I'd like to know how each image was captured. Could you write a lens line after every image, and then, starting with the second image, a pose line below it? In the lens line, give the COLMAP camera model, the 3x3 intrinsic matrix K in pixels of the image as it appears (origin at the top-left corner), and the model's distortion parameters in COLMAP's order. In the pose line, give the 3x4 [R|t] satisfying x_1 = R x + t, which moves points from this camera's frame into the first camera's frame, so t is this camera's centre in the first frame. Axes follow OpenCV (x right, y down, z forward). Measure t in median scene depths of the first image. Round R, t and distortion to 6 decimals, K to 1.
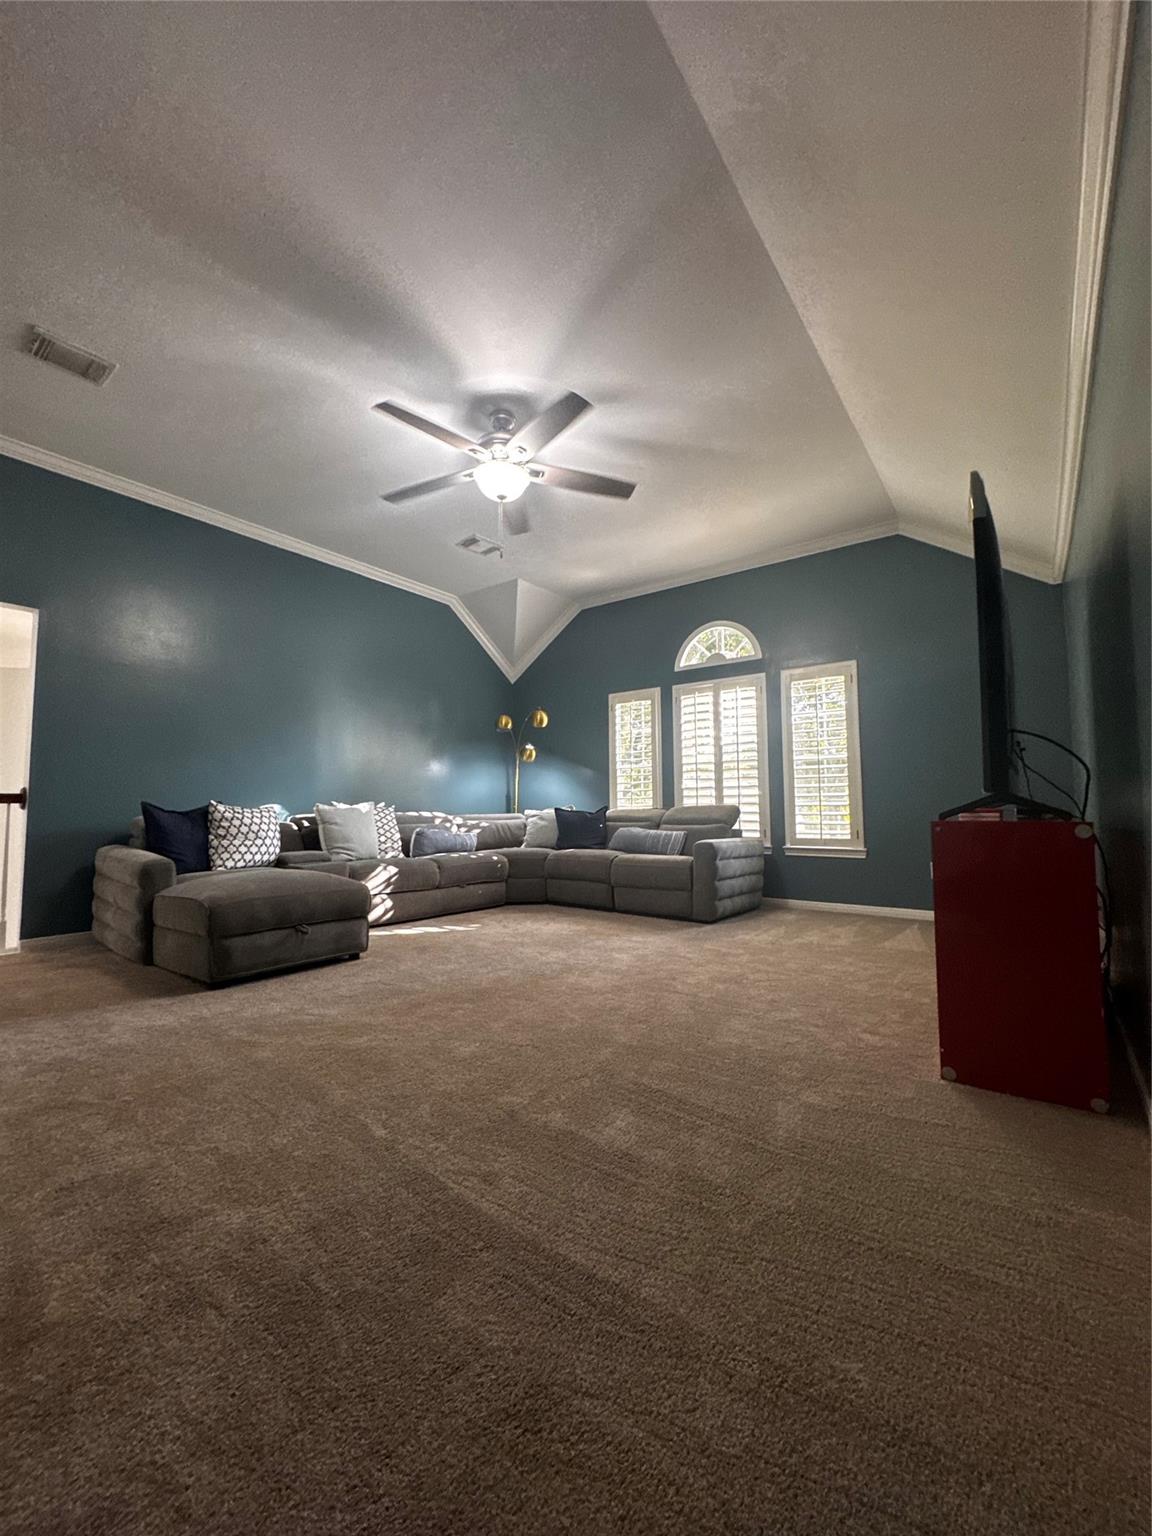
lens RADIAL K [[619.2, 0, 576.7], [0, 619.2, 771.3], [0, 0, 1]] dist [-0.001267, -0.000995]
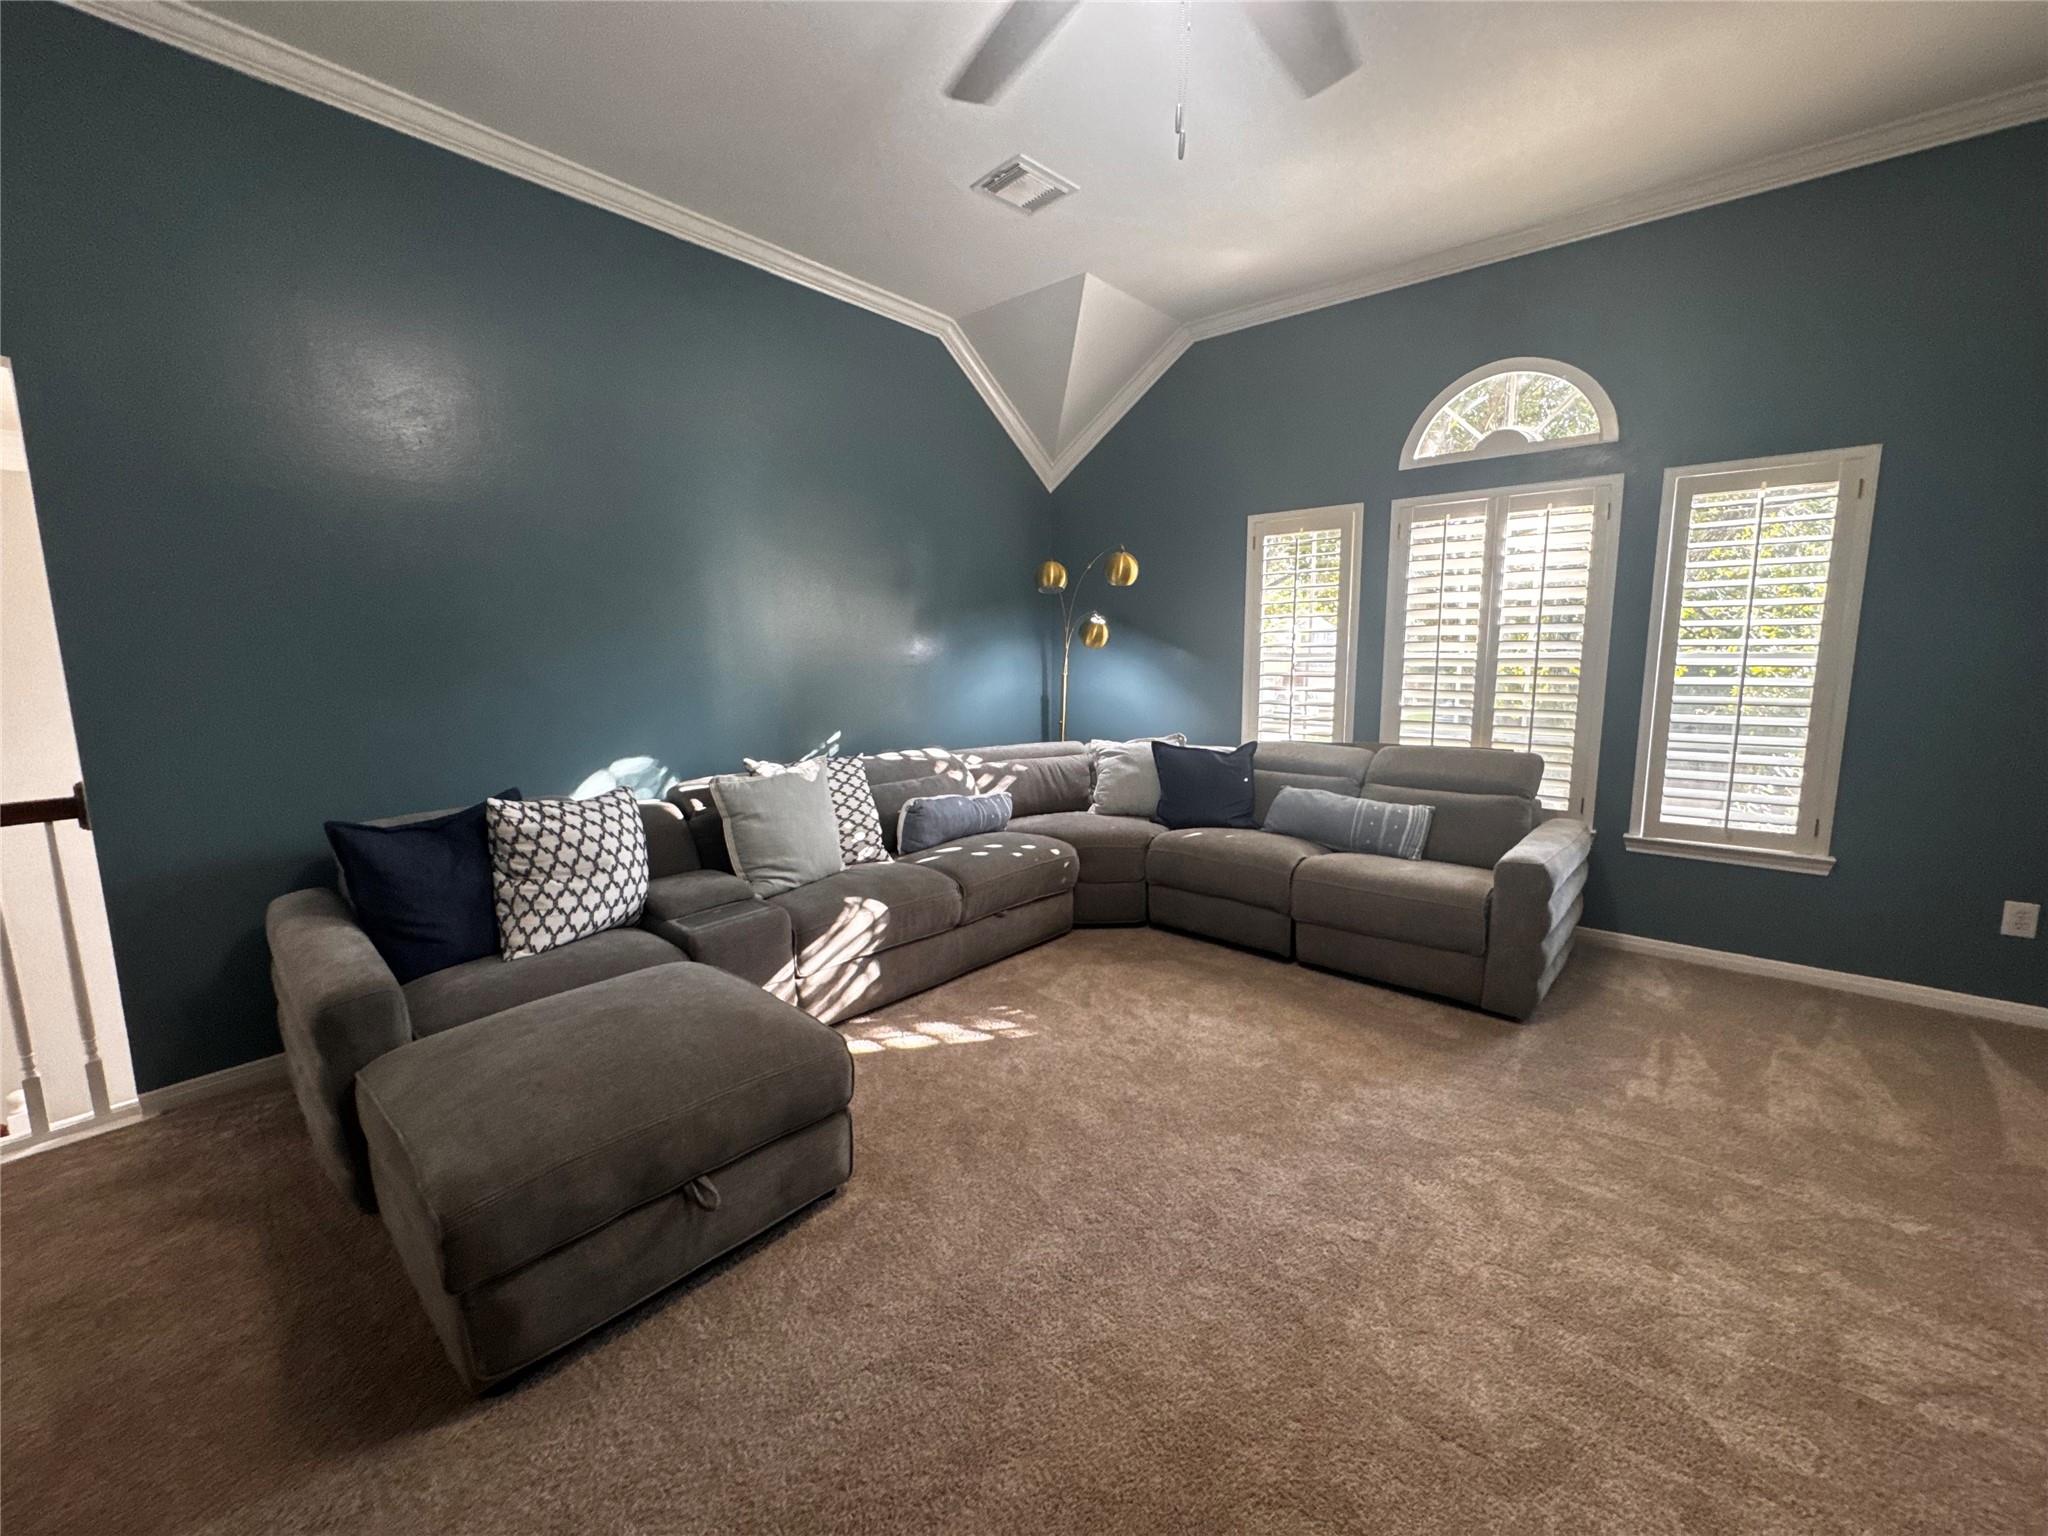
lens RADIAL K [[825.6, 0, 1022.4], [0, 825.6, 768.8], [0, 0, 1]] dist [-0.001267, -0.000995]
pose [[0.998536, 0.004585, -0.053890, -0.119865], [0.006747, 0.978055, 0.208238, -0.073944], [0.053663, -0.208297, 0.976592, 0.317143]]
